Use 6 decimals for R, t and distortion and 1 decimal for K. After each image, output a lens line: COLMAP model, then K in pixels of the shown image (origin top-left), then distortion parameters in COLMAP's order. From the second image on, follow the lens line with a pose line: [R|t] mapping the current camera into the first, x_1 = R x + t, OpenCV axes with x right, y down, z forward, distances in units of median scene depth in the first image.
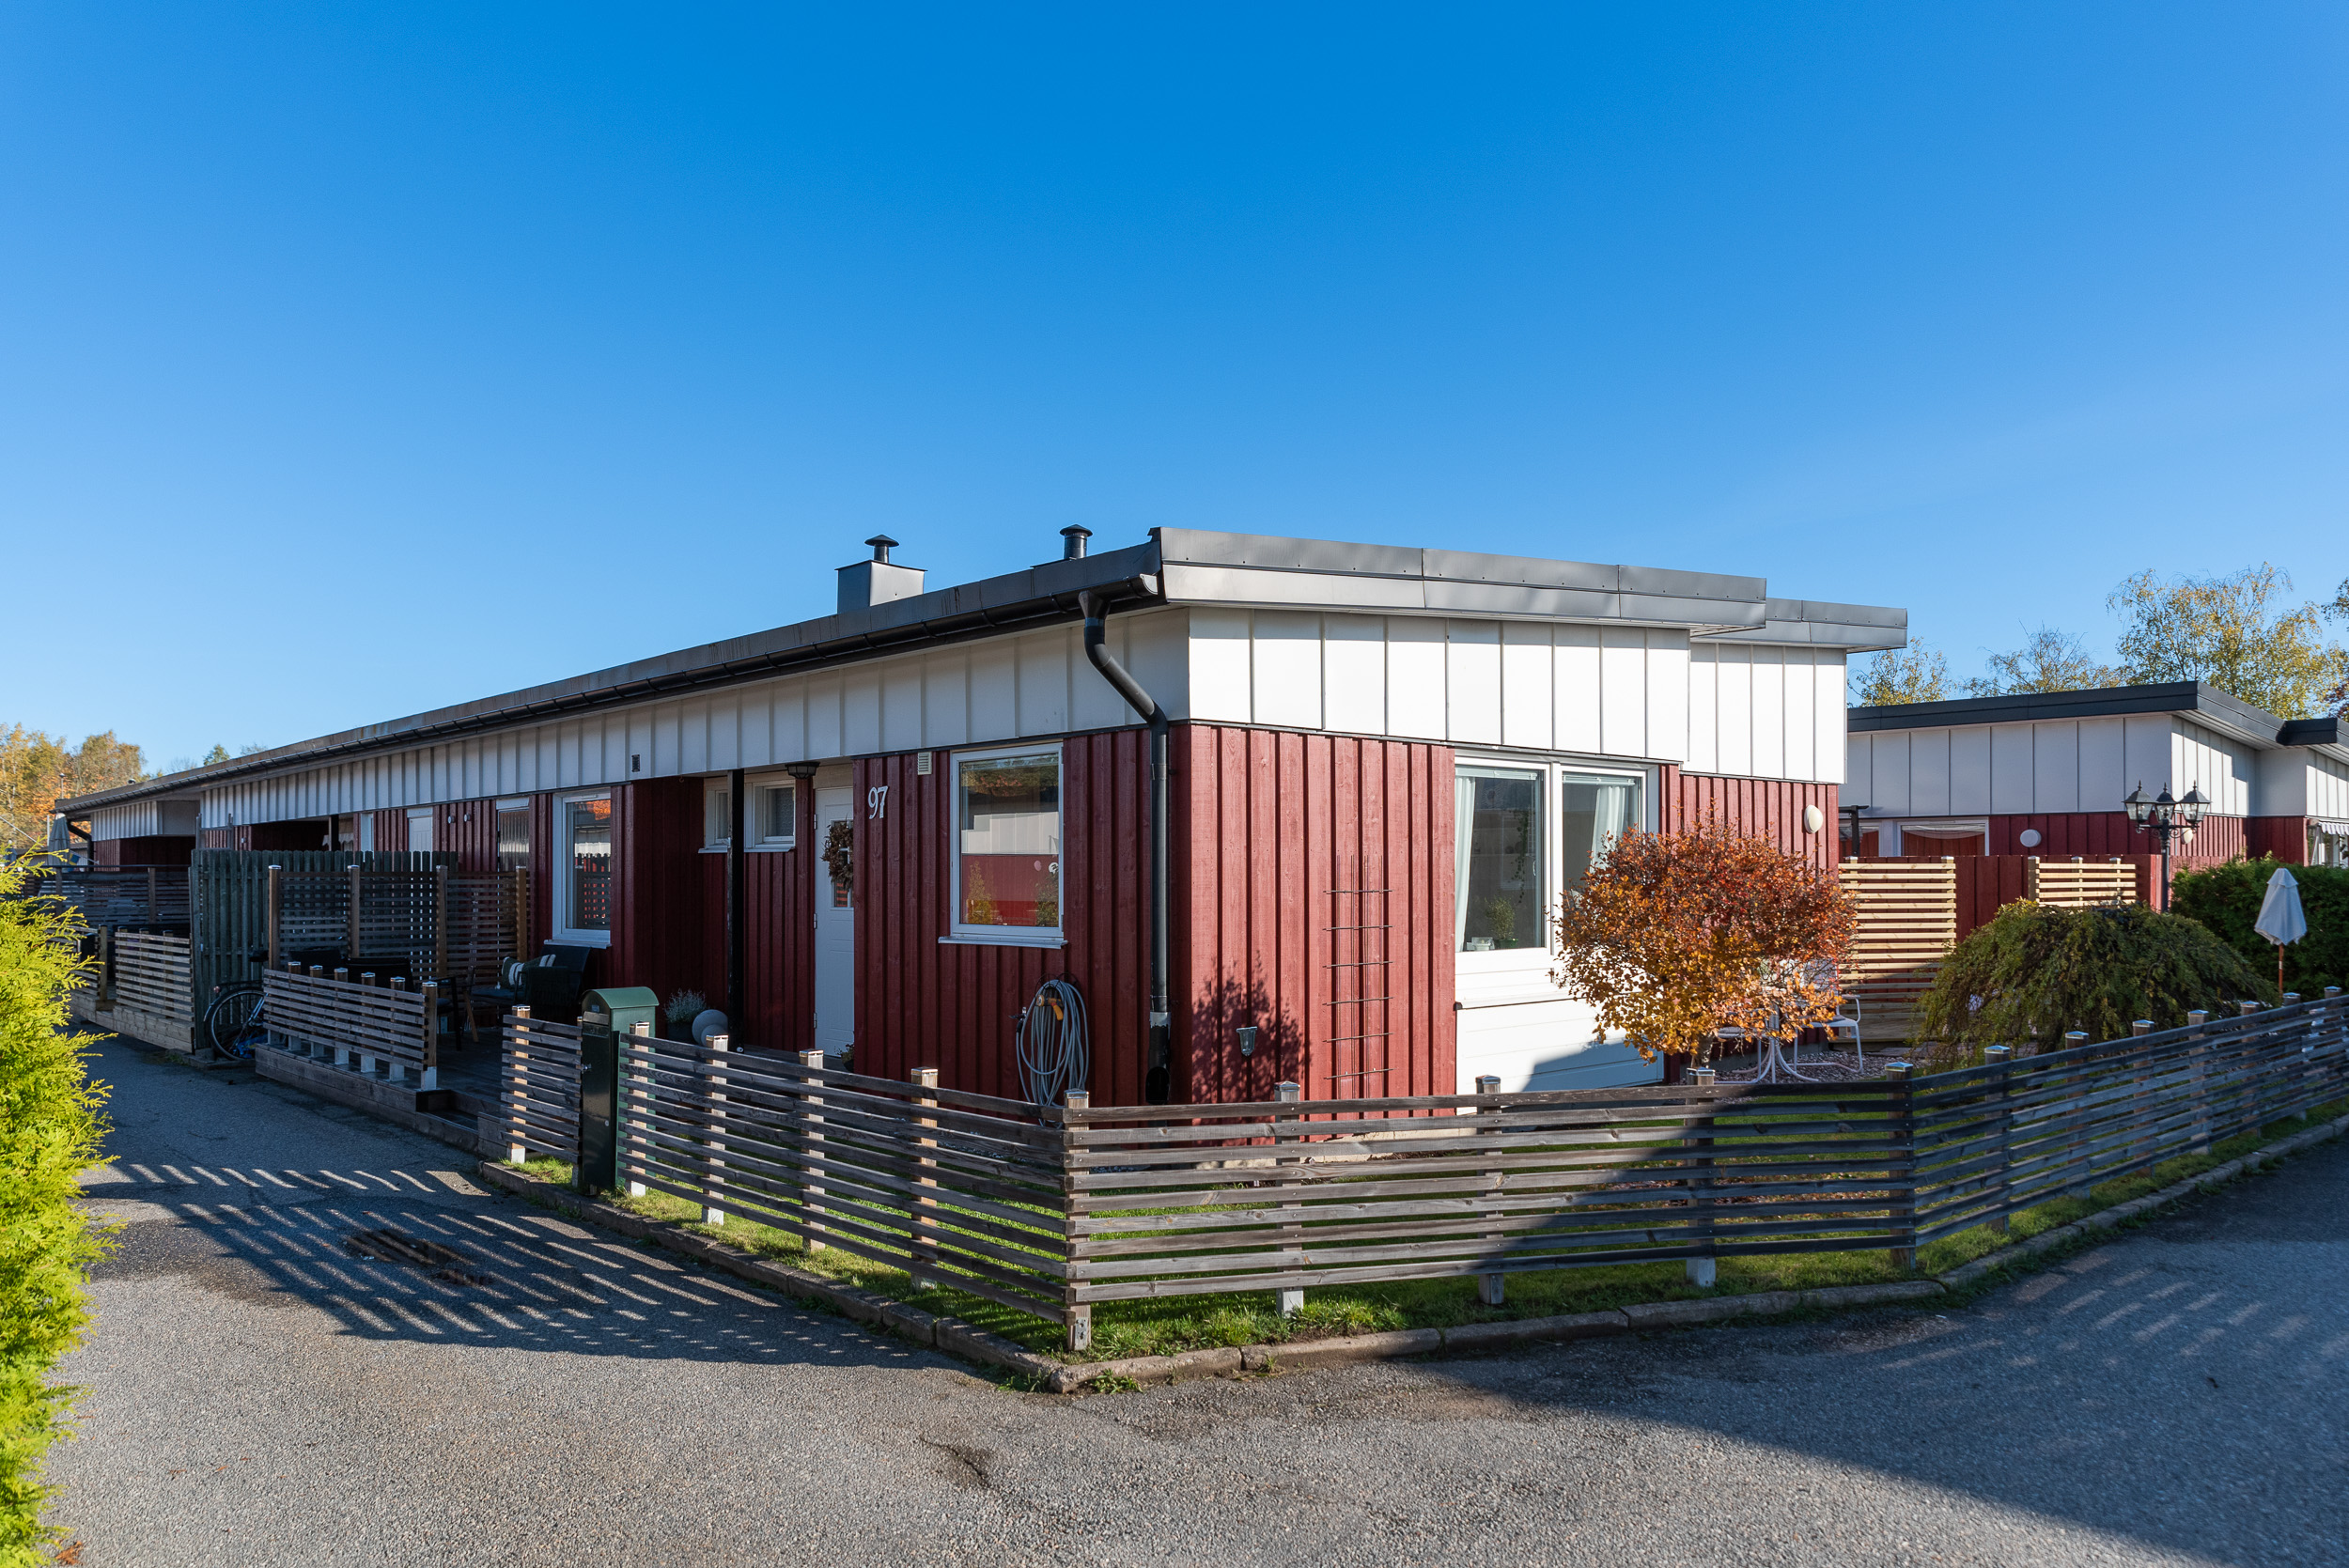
lens RADIAL K [[1634.1, 0, 1180.3], [0, 1634.1, 830.9], [0, 0, 1]] dist [-0.002963, -0.003447]
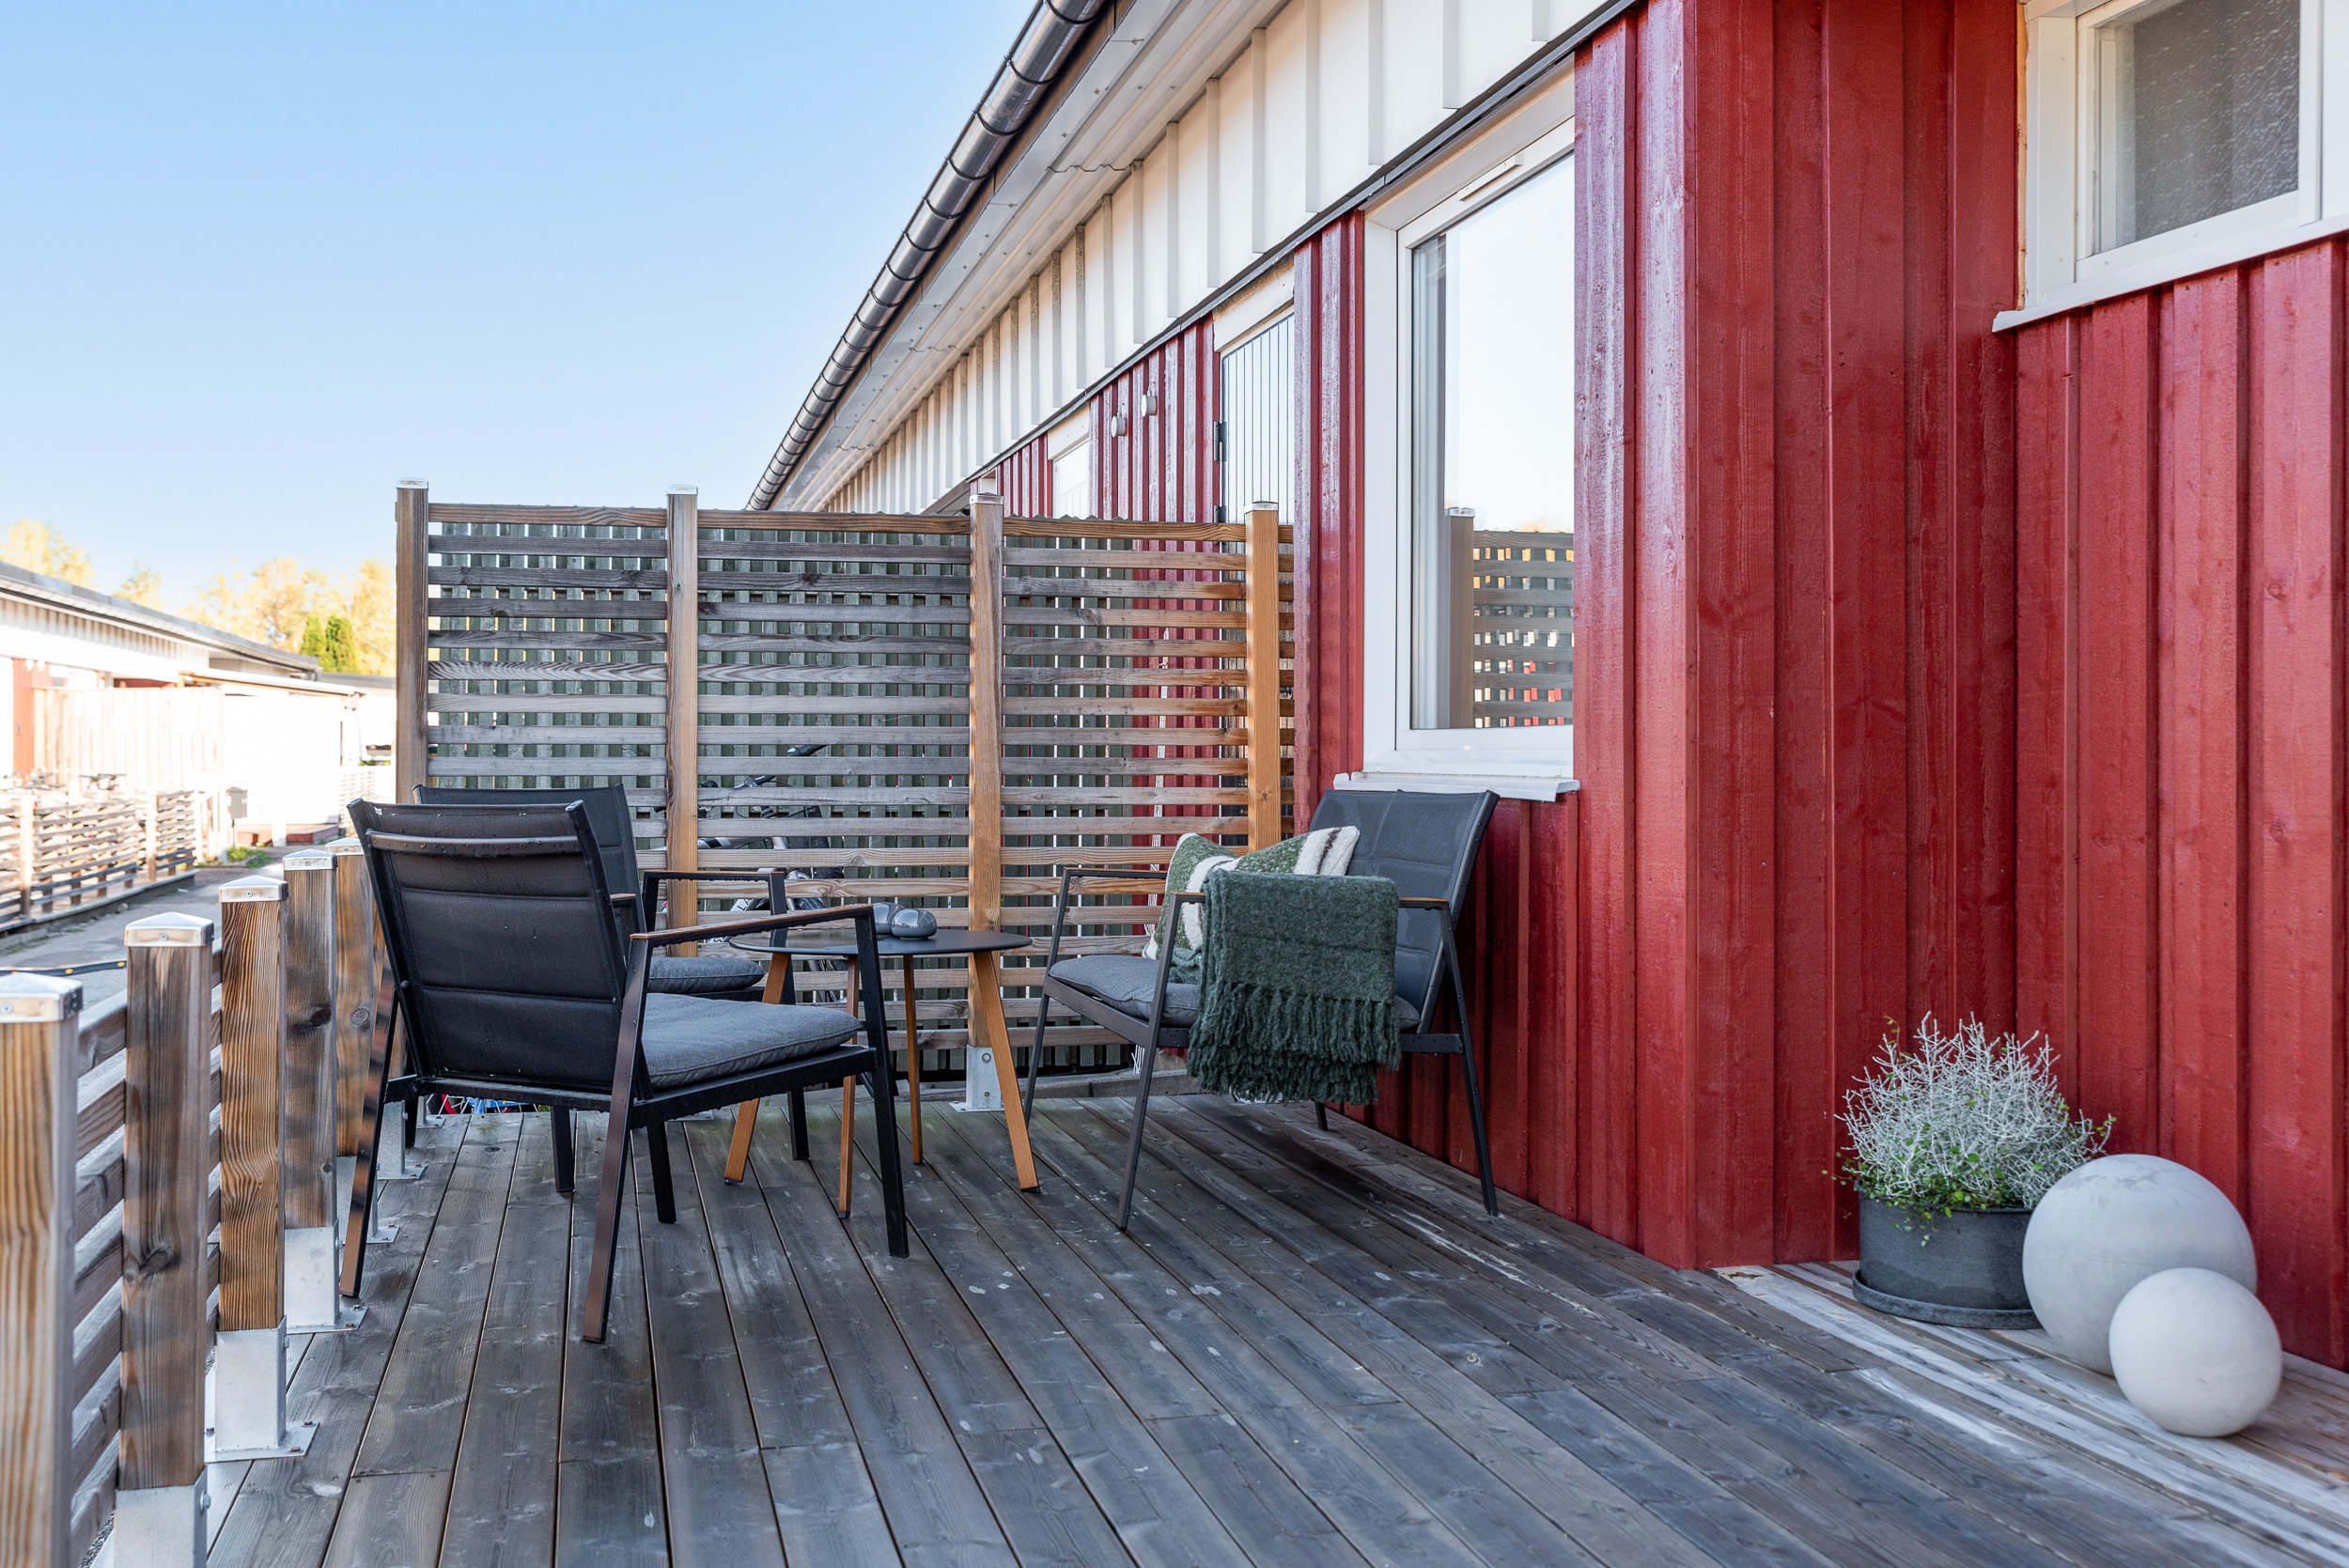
lens RADIAL K [[2381.6, 0, 1174.5], [0, 2381.6, 784.0], [0, 0, 1]] dist [0.000668, -0.000212]
pose [[0.878737, 0.014458, -0.477087, -0.232474], [0.008348, 0.998923, 0.045648, 0.051821], [0.477233, -0.044095, 0.877670, 0.662608]]
